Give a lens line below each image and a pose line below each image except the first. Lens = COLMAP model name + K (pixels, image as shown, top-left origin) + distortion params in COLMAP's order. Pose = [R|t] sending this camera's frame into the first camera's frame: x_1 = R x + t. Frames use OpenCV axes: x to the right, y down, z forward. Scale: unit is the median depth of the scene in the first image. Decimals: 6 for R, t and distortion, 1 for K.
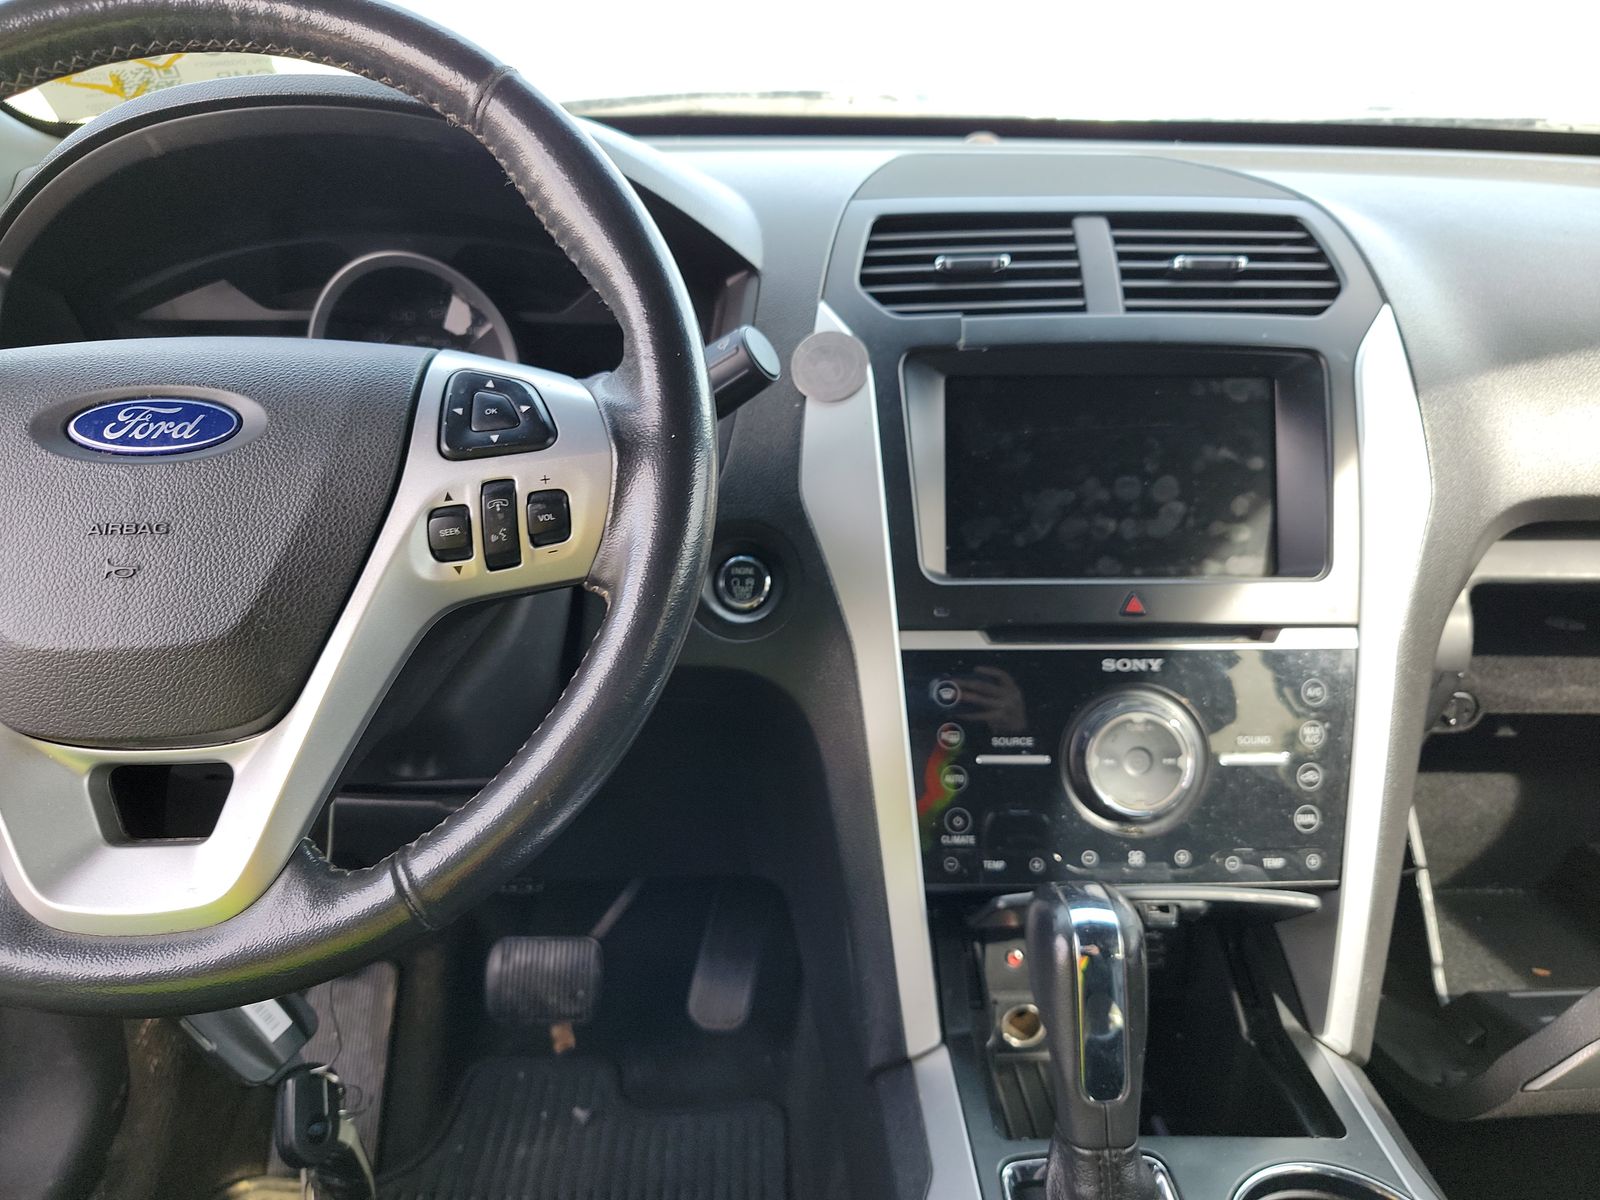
lens RADIAL K [[1146.0, 0, 800.0], [0, 1146.0, 600.0], [0, 0, 1]] dist [0.025160, -0.010418]
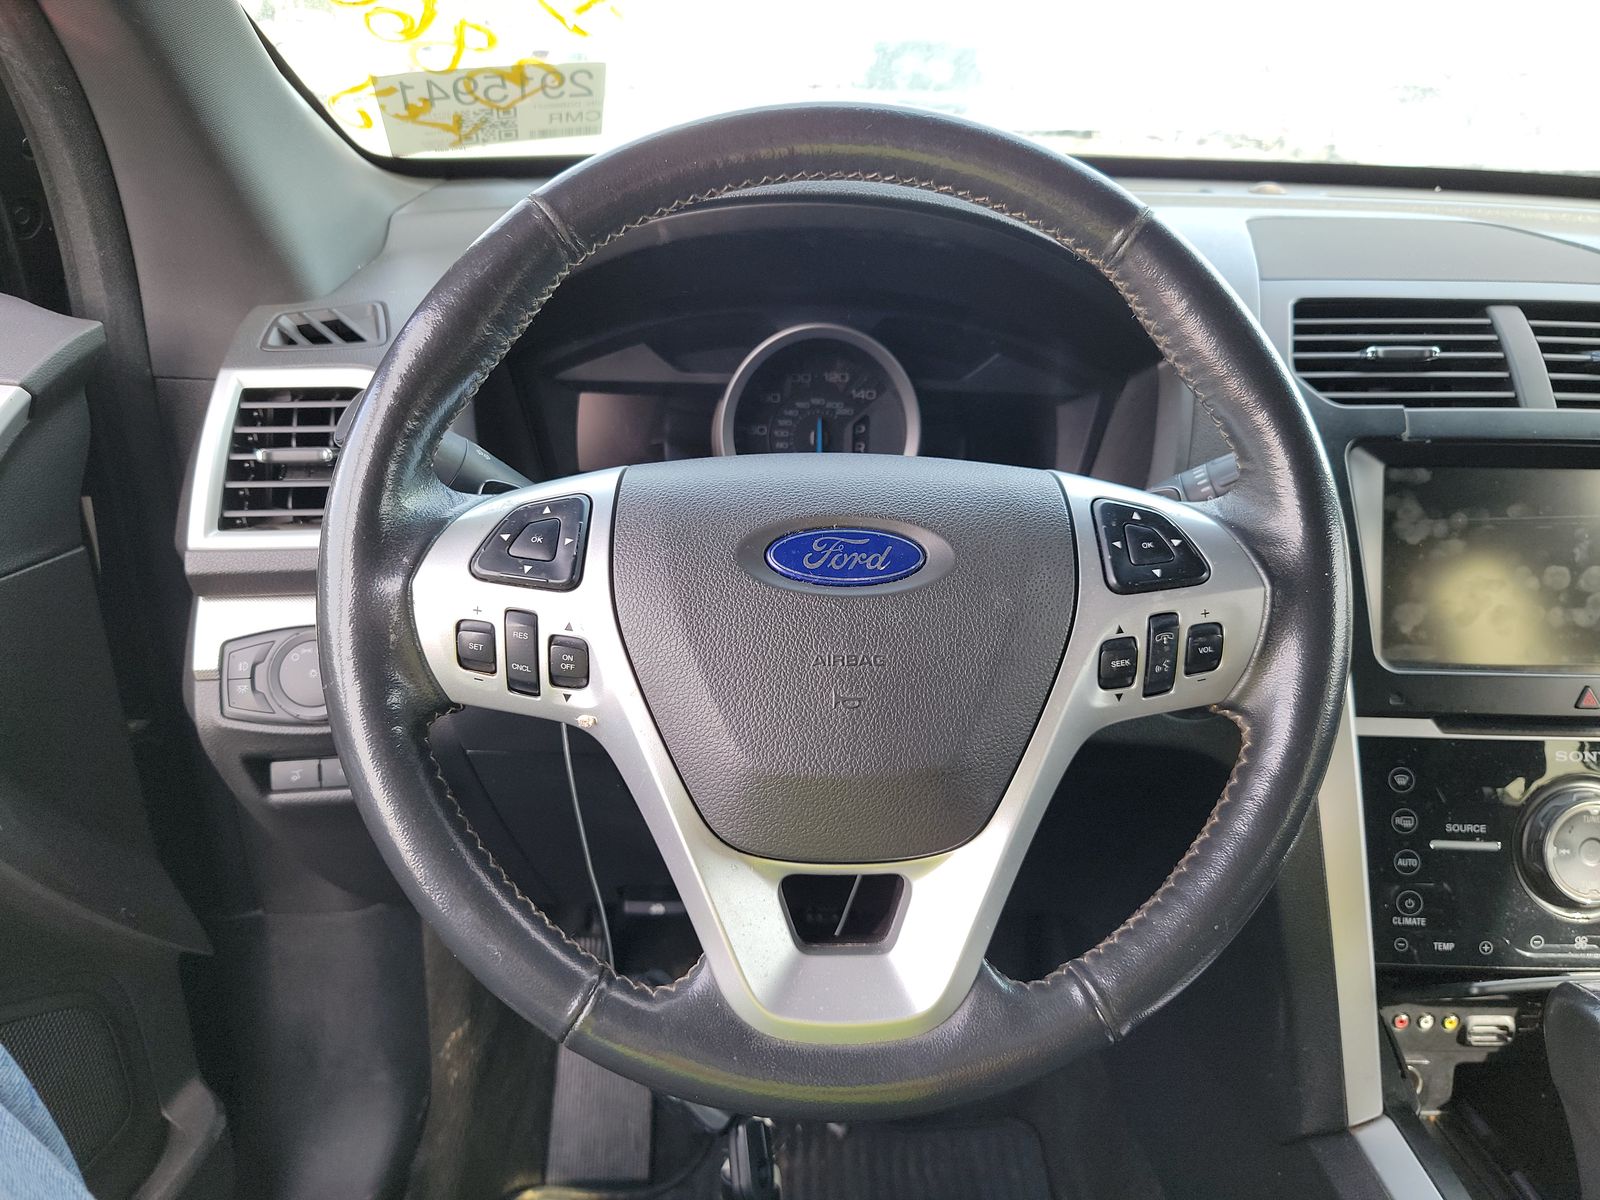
lens RADIAL K [[1143.3, 0, 837.9], [0, 1143.3, 587.5], [0, 0, 1]] dist [0.031950, -0.012158]
pose [[0.999667, 0.024832, 0.007050, -0.392414], [-0.024930, 0.999588, 0.014224, -0.093711], [-0.006693, -0.014395, 0.999874, -0.032491]]
